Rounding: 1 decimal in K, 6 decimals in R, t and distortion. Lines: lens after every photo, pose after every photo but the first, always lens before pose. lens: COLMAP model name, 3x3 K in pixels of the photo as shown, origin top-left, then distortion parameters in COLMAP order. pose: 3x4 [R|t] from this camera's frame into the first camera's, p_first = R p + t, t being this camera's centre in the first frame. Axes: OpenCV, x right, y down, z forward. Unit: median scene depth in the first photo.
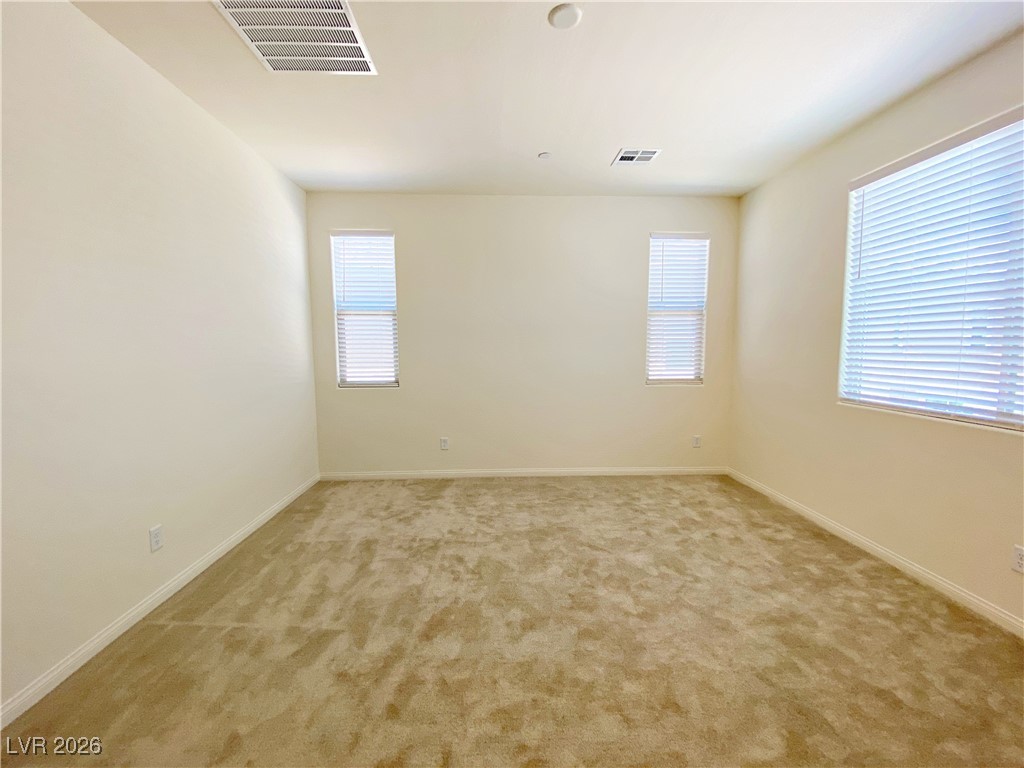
lens RADIAL K [[409.4, 0, 506.4], [0, 409.4, 383.0], [0, 0, 1]] dist [0.000984, -0.013583]
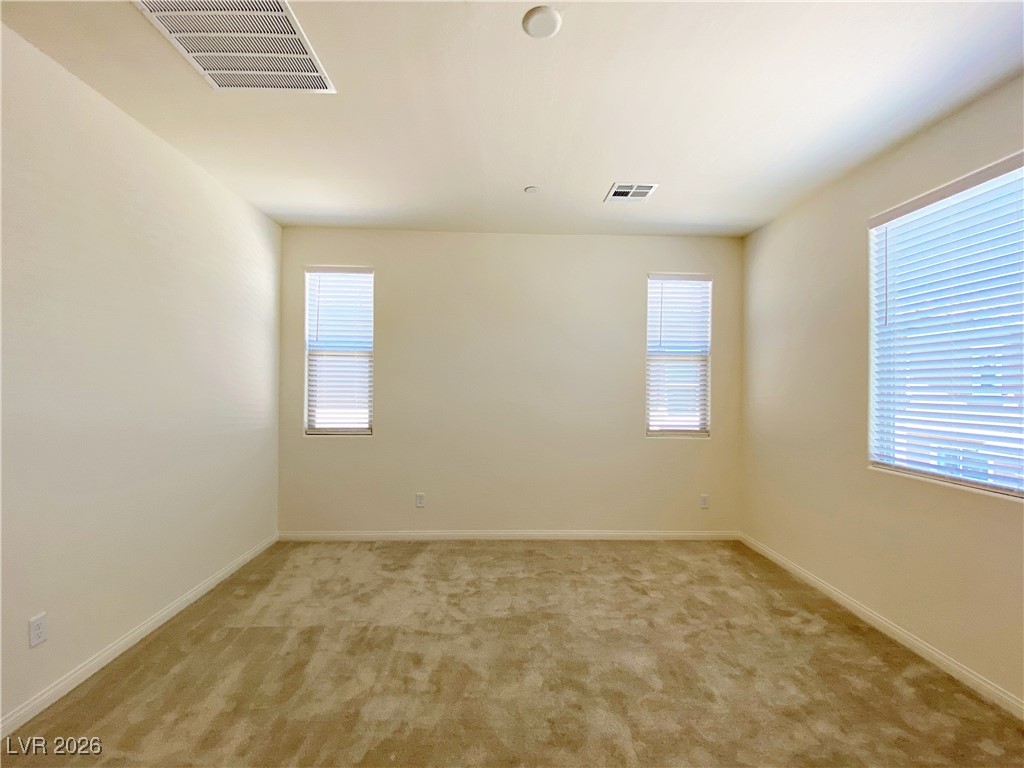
lens RADIAL K [[409.4, 0, 506.4], [0, 409.4, 383.0], [0, 0, 1]] dist [0.000984, -0.013583]
pose [[0.999884, 0.014371, -0.005067, 0.046235], [-0.014780, 0.995550, -0.093064, -0.032908], [0.003707, 0.093128, 0.995647, 0.116199]]
